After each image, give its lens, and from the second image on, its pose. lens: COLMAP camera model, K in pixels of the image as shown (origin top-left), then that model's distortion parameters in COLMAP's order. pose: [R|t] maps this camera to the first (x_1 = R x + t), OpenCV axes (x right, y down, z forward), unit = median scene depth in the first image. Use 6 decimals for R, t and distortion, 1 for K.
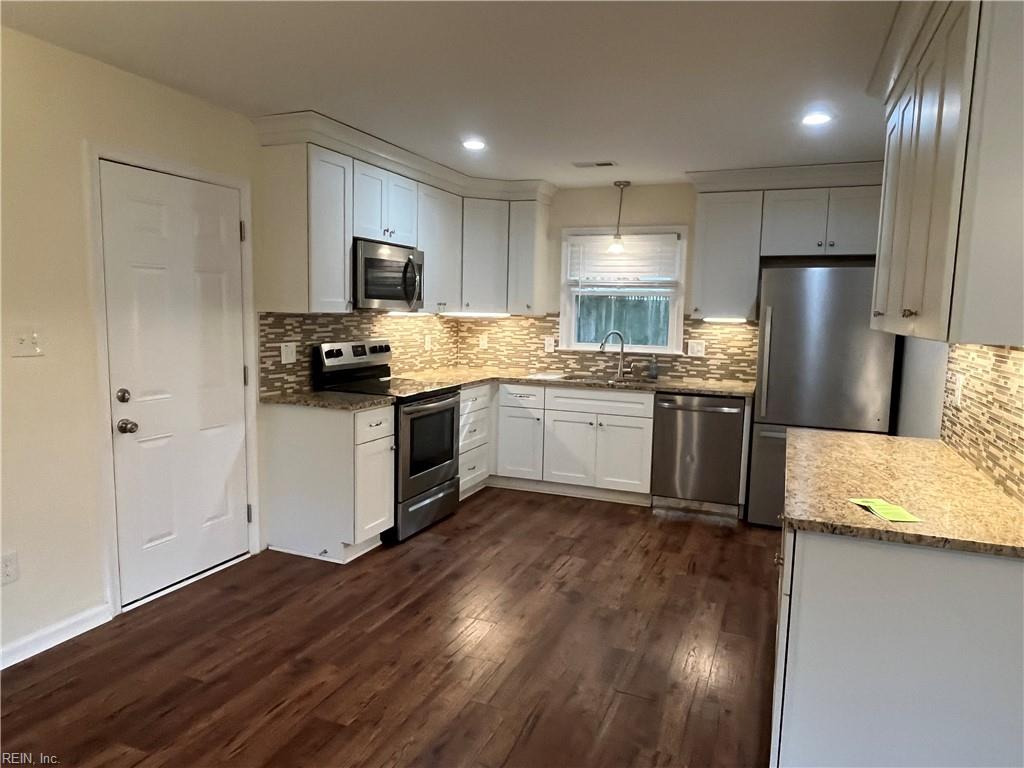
lens RADIAL K [[680.1, 0, 513.0], [0, 680.1, 388.2], [0, 0, 1]] dist [-0.001640, -0.002639]
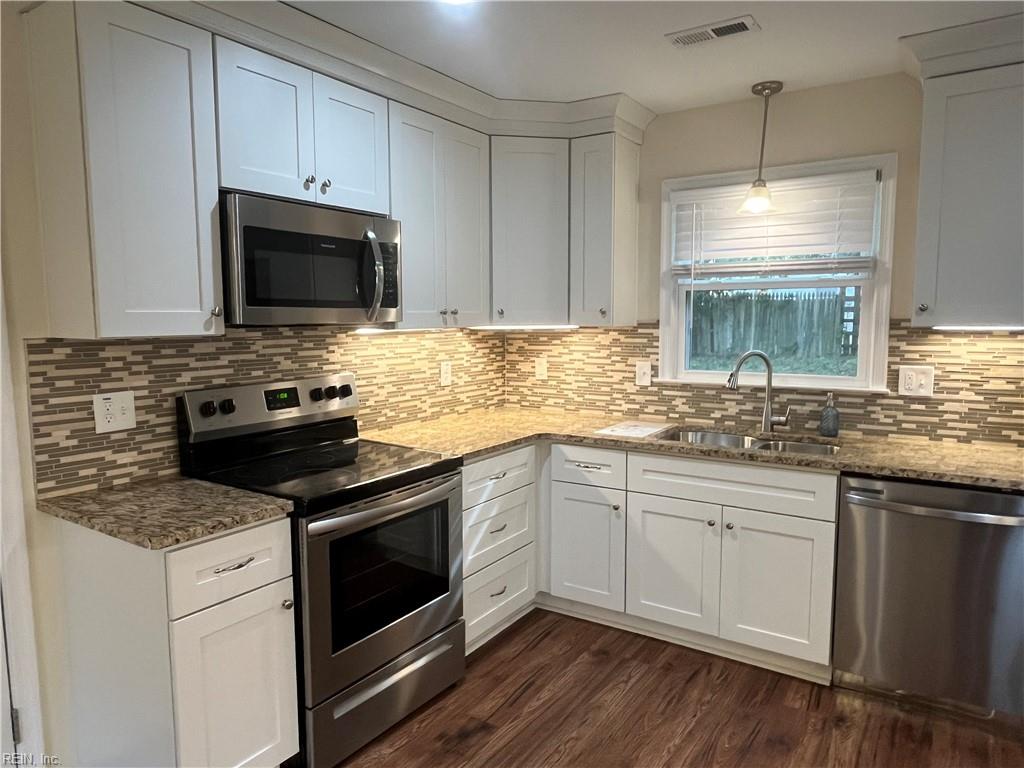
lens RADIAL K [[680.1, 0, 503.1], [0, 680.1, 387.0], [0, 0, 1]] dist [-0.001640, -0.002639]
pose [[0.978354, -0.006286, -0.206843, 0.067292], [0.003591, 0.999904, -0.013399, -0.052254], [0.206908, 0.012366, 0.978282, 0.444992]]
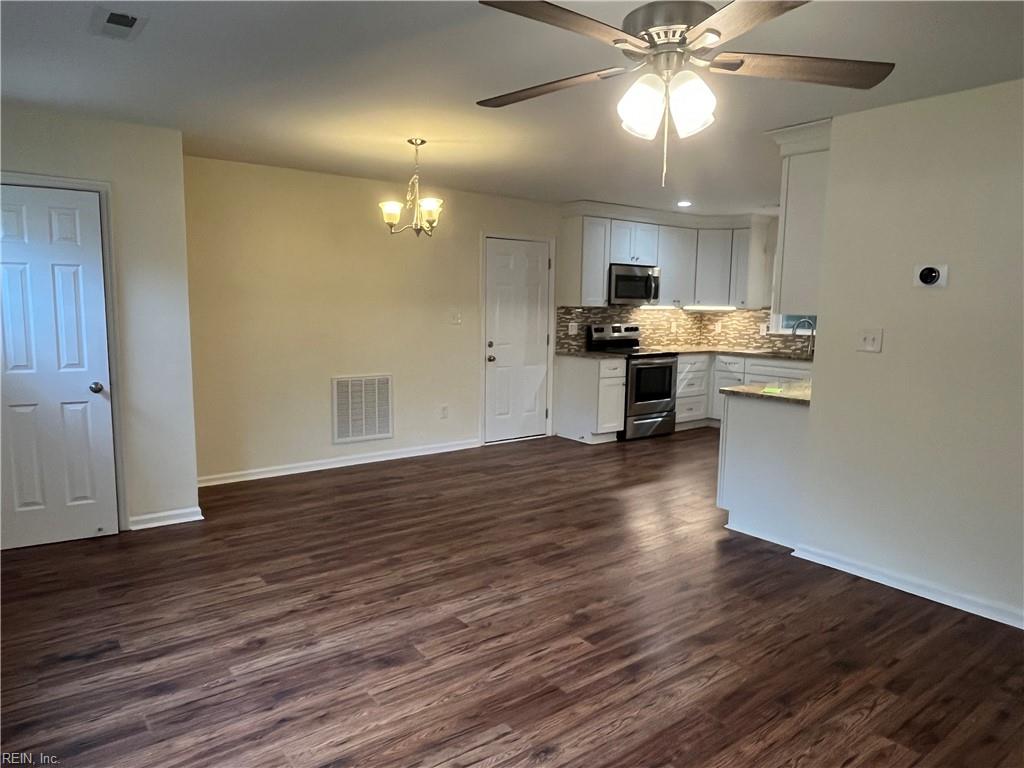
lens RADIAL K [[680.1, 0, 508.6], [0, 680.1, 382.0], [0, 0, 1]] dist [-0.001640, -0.002639]
pose [[0.865134, 0.049760, -0.499067, 0.356408], [-0.053962, 0.998525, 0.006015, 0.072490], [0.498630, 0.021727, 0.866542, -0.534974]]
